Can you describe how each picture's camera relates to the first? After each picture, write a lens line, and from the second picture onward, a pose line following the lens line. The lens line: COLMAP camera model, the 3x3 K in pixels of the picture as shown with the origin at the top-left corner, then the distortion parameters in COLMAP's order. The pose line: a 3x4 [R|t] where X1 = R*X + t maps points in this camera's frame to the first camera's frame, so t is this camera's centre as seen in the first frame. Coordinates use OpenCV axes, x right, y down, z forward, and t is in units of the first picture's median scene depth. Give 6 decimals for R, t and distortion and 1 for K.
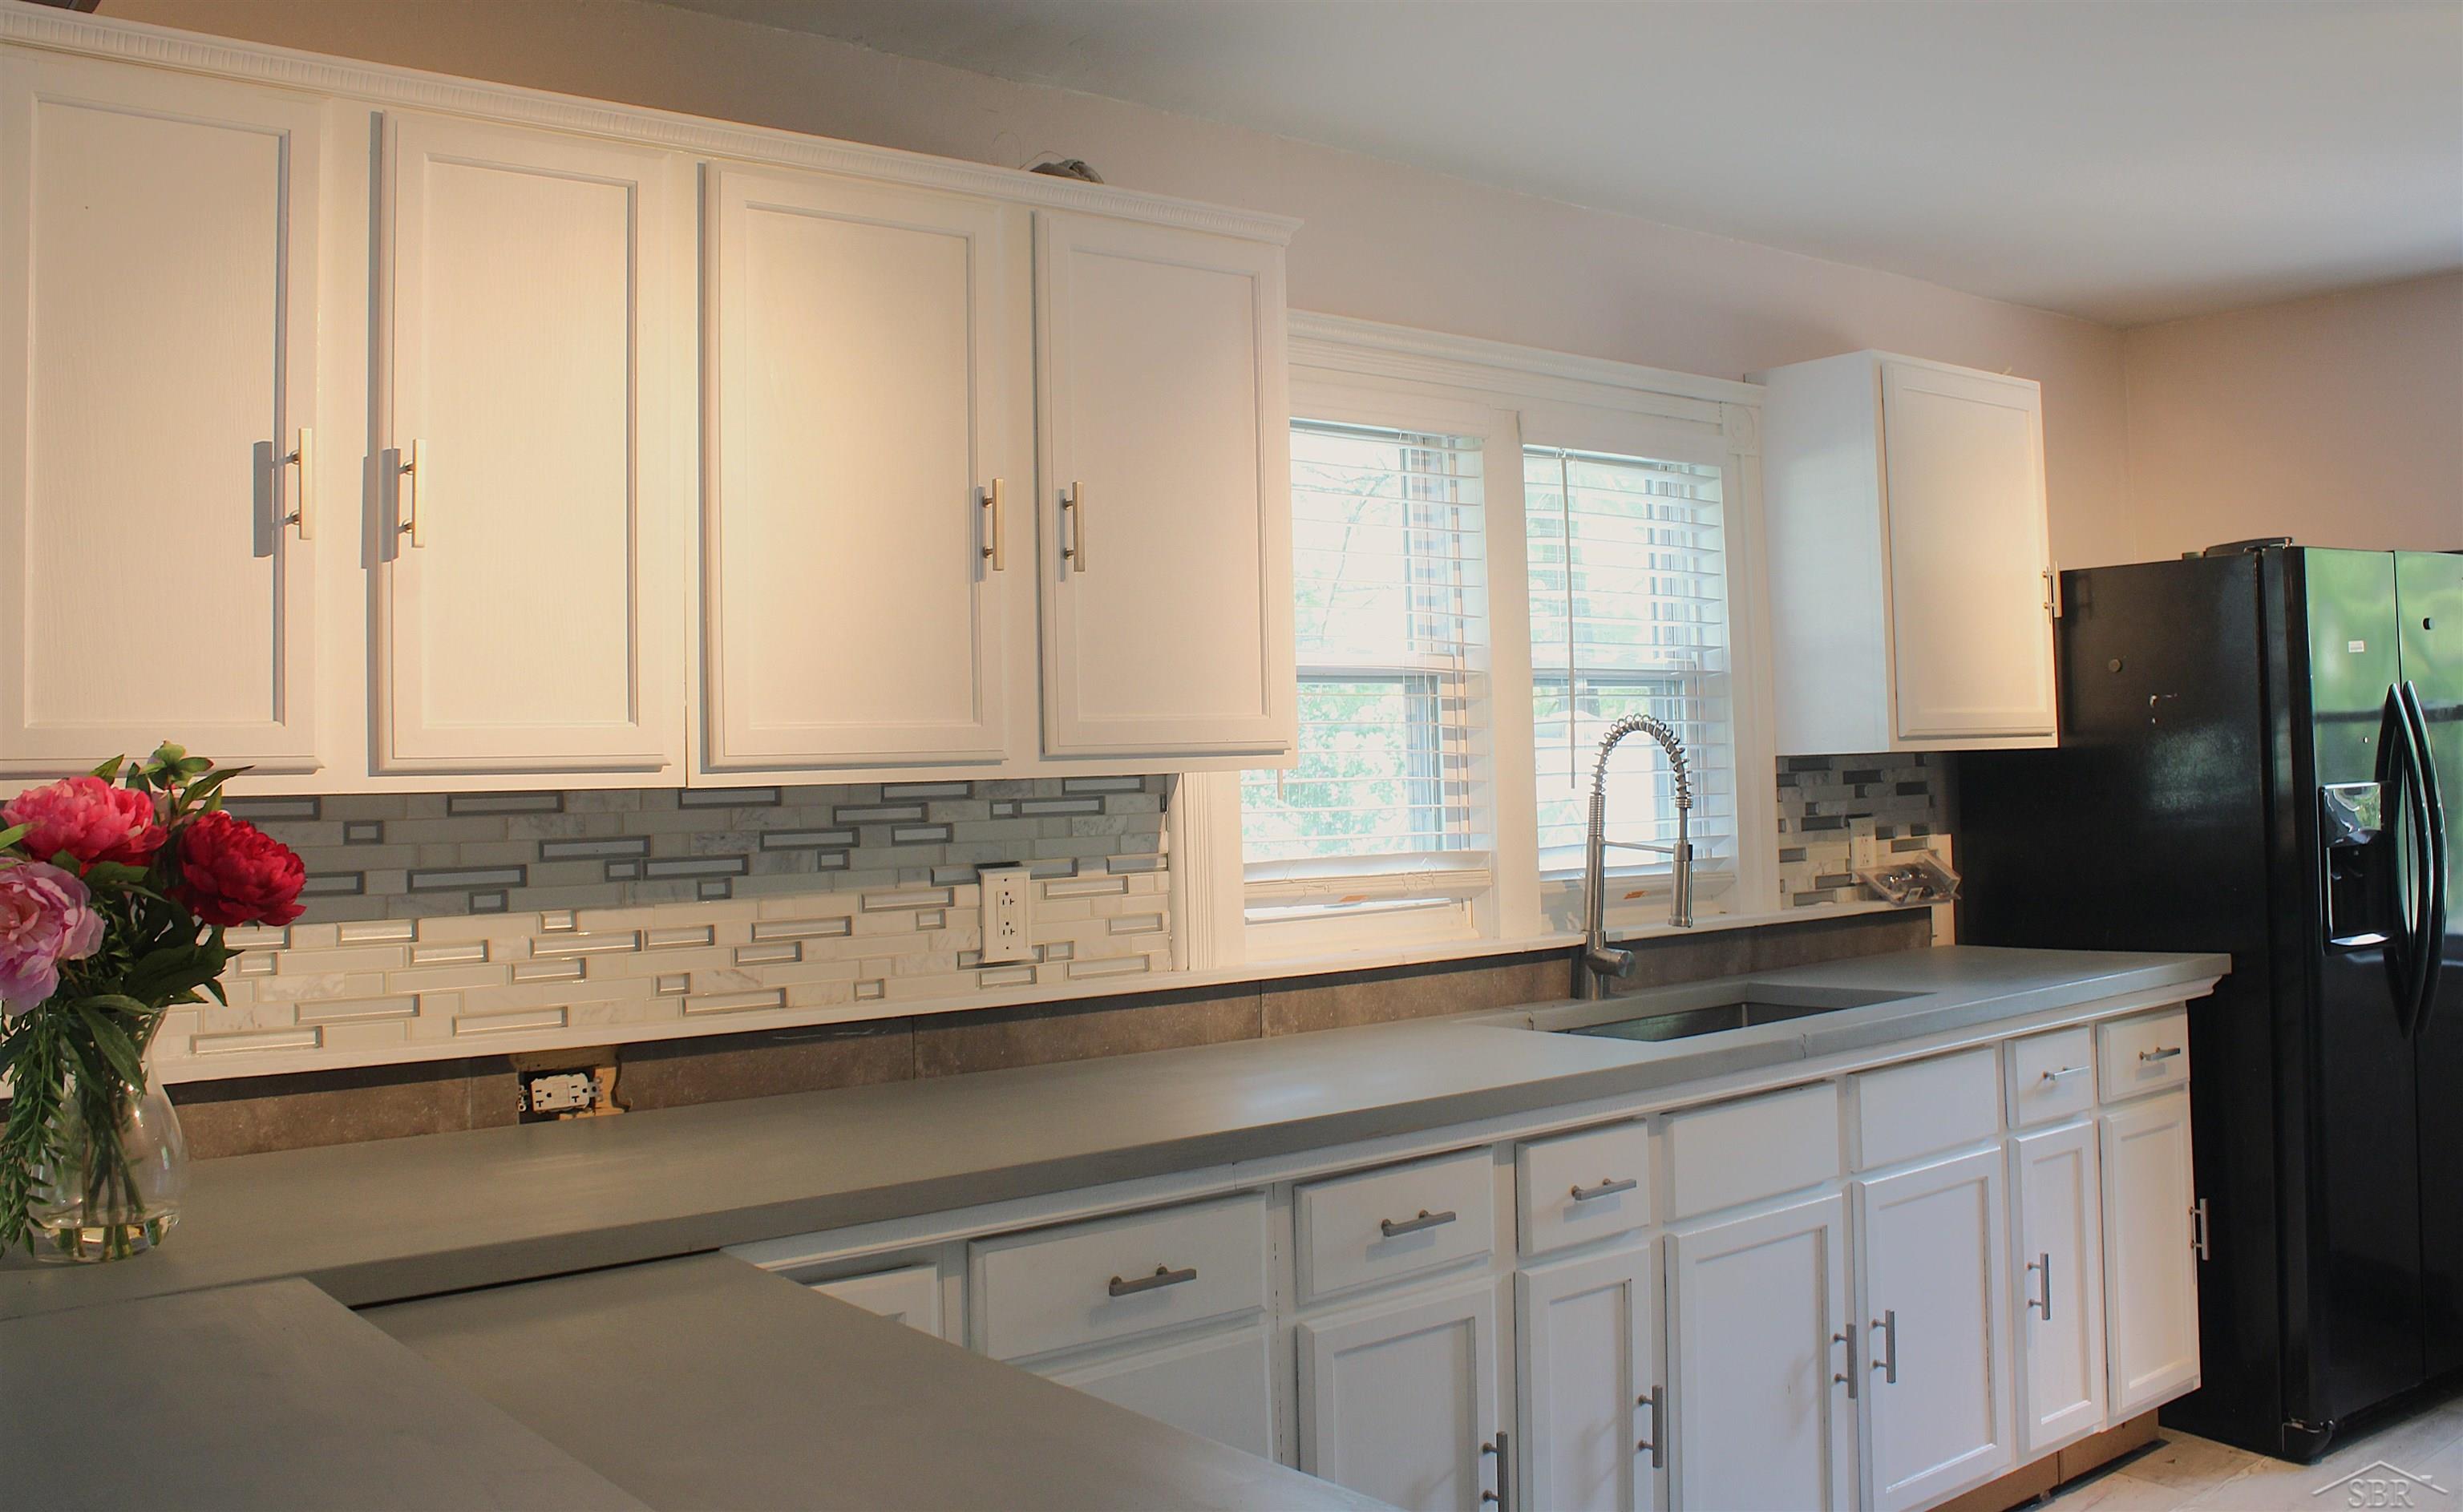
lens RADIAL K [[2156.3, 0, 1316.8], [0, 2156.3, 664.6], [0, 0, 1]] dist [-0.095521, 0.000799]
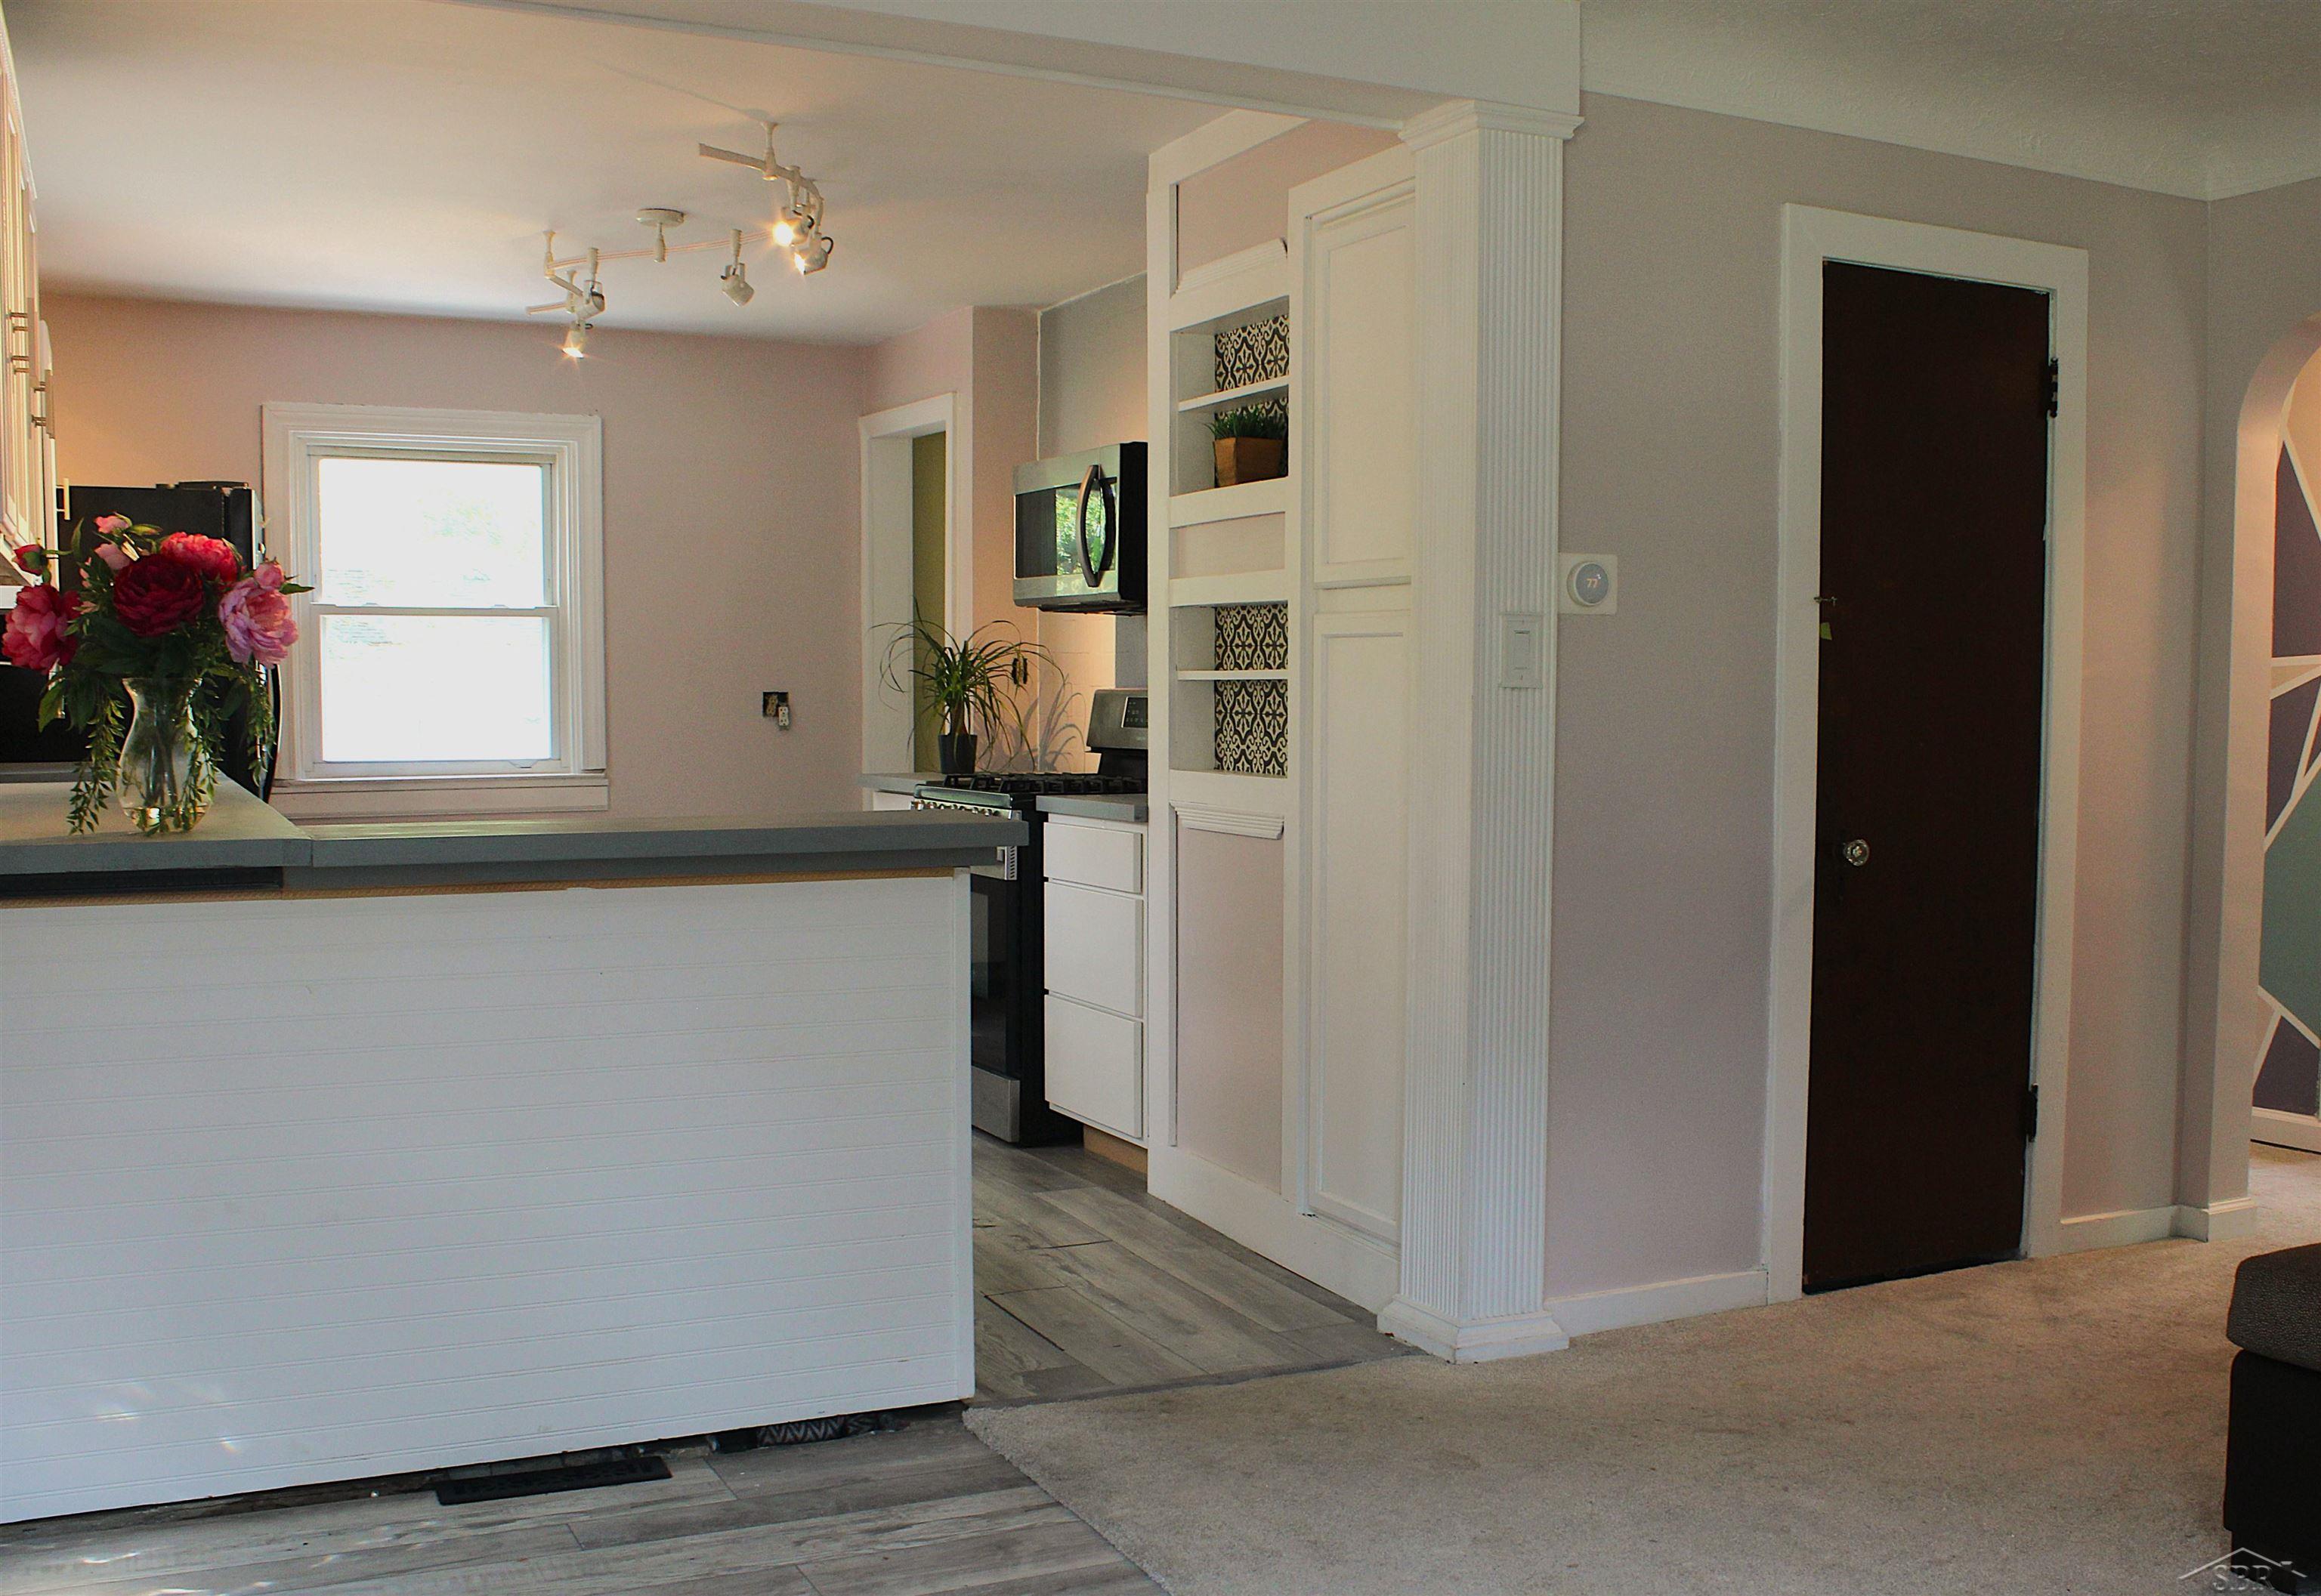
lens RADIAL K [[2337.9, 0, 1222.3], [0, 2337.9, 873.4], [0, 0, 1]] dist [-0.046811, 0.000000]
pose [[0.254536, -0.047755, 0.965883, -0.971476], [-0.058016, 0.996227, 0.064544, 0.070412], [-0.965321, -0.072465, 0.250806, -0.115636]]
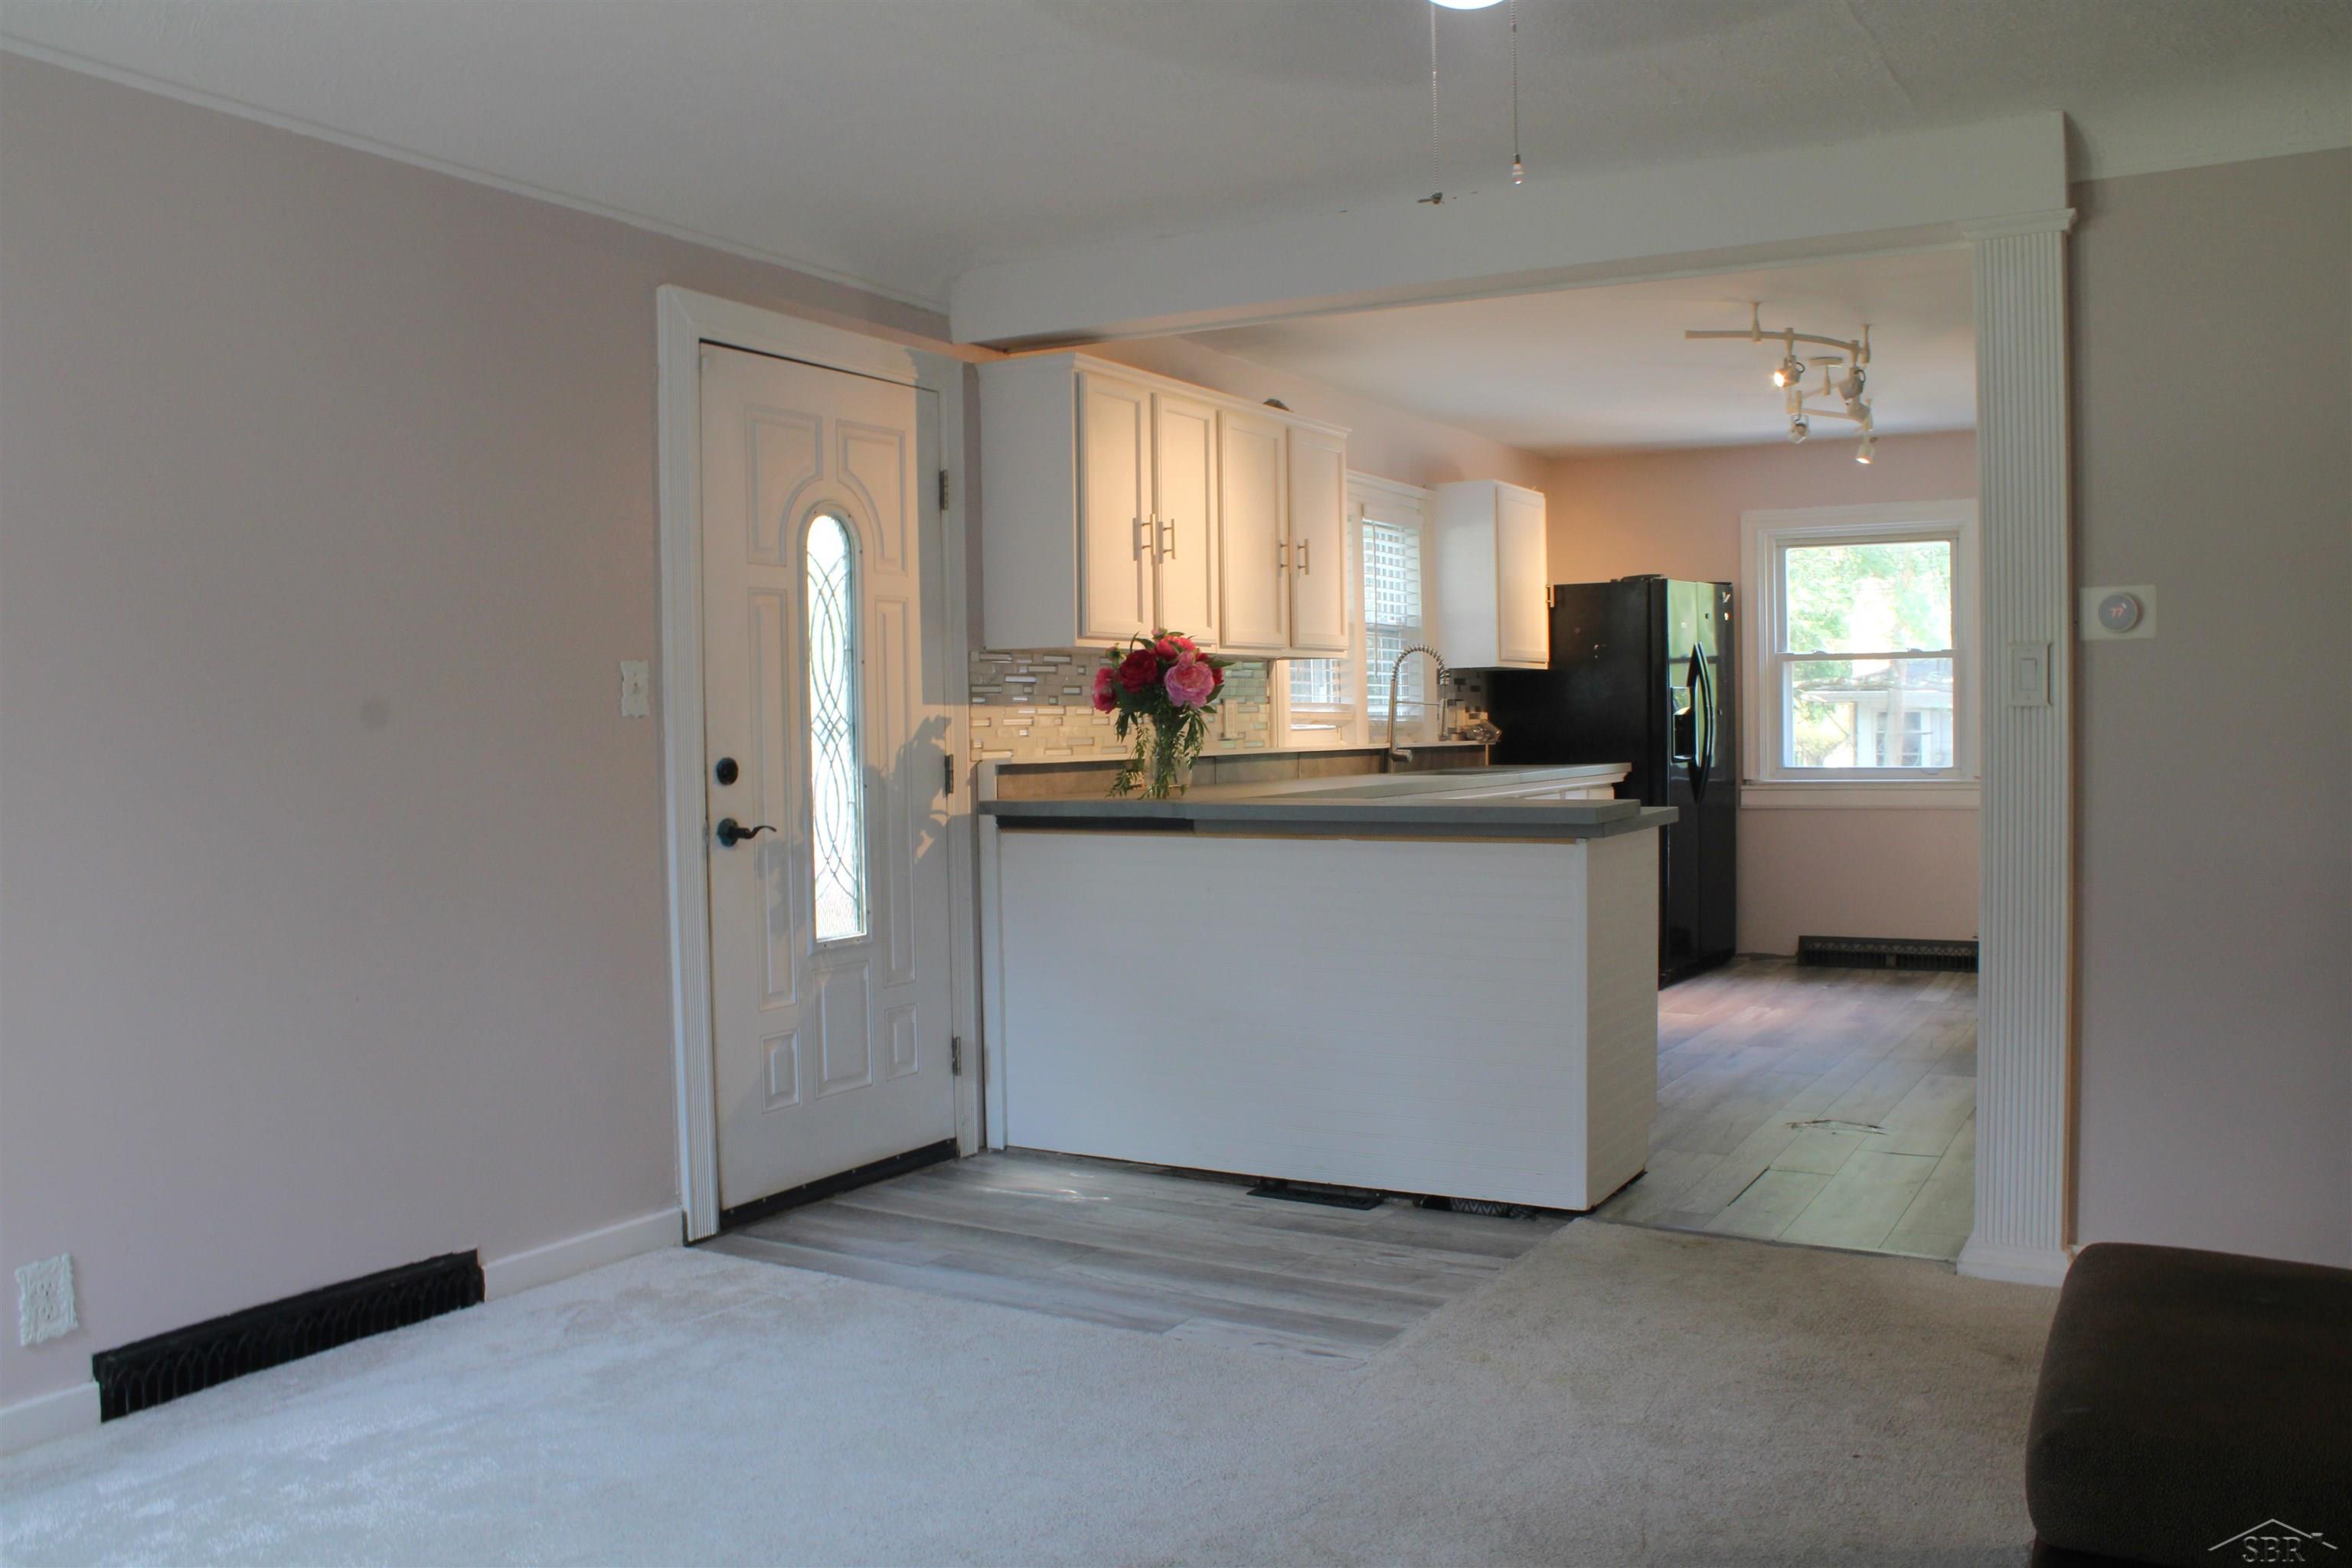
lens RADIAL K [[1957.7, 0, 1183.8], [0, 1957.7, 778.7], [0, 0, 1]] dist [-0.116210, 0.032566]
pose [[0.941930, 0.004057, 0.335784, -0.688394], [-0.027467, 0.997507, 0.064995, 0.033885], [-0.334683, -0.070444, 0.939694, -0.753905]]
